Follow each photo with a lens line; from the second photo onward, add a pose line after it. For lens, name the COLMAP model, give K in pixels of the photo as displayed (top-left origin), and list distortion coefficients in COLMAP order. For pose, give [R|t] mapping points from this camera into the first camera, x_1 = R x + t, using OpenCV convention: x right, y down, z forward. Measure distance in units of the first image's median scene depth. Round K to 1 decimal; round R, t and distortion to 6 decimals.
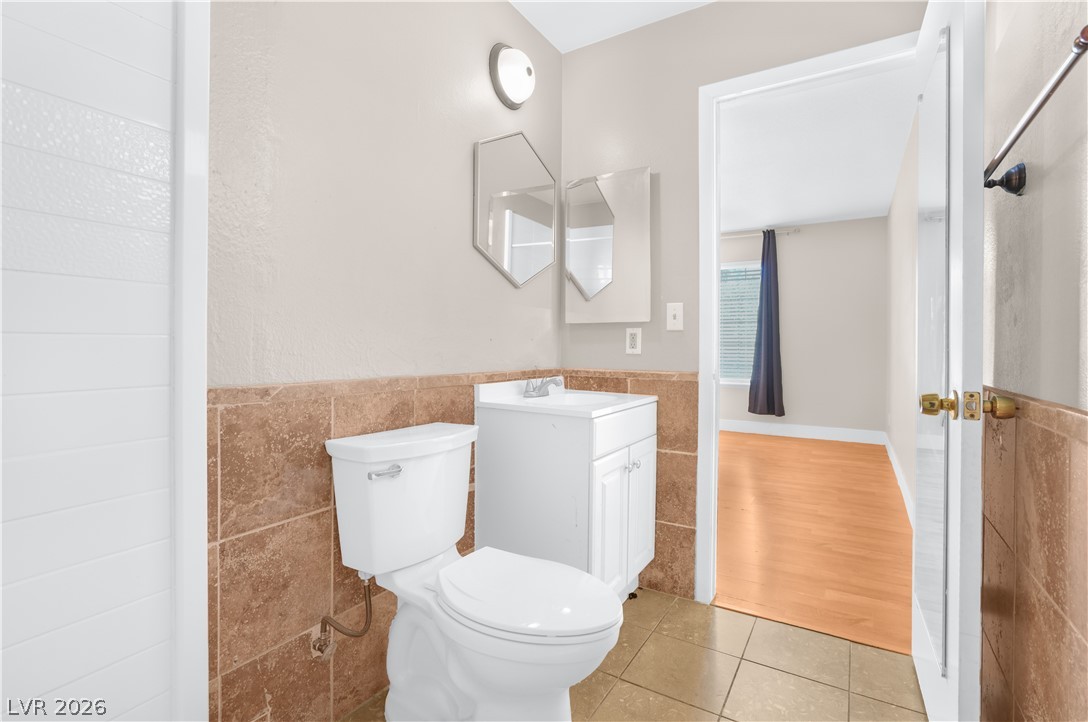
lens RADIAL K [[502.8, 0, 539.5], [0, 502.8, 359.6], [0, 0, 1]] dist [-0.049968, 0.027374]
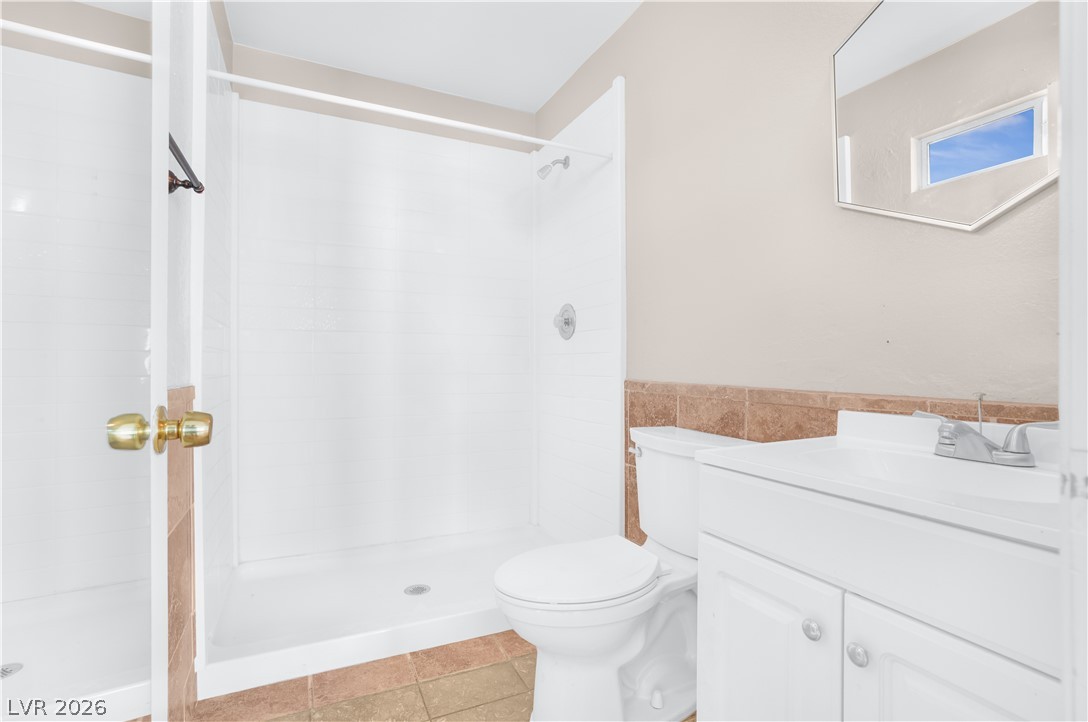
lens RADIAL K [[502.8, 0, 539.5], [0, 502.8, 359.6], [0, 0, 1]] dist [-0.049968, 0.027374]
pose [[-0.518423, -0.004757, -0.855111, 0.829721], [-0.022056, 0.999726, 0.007811, -0.019714], [0.854840, 0.022910, -0.518386, 1.253587]]
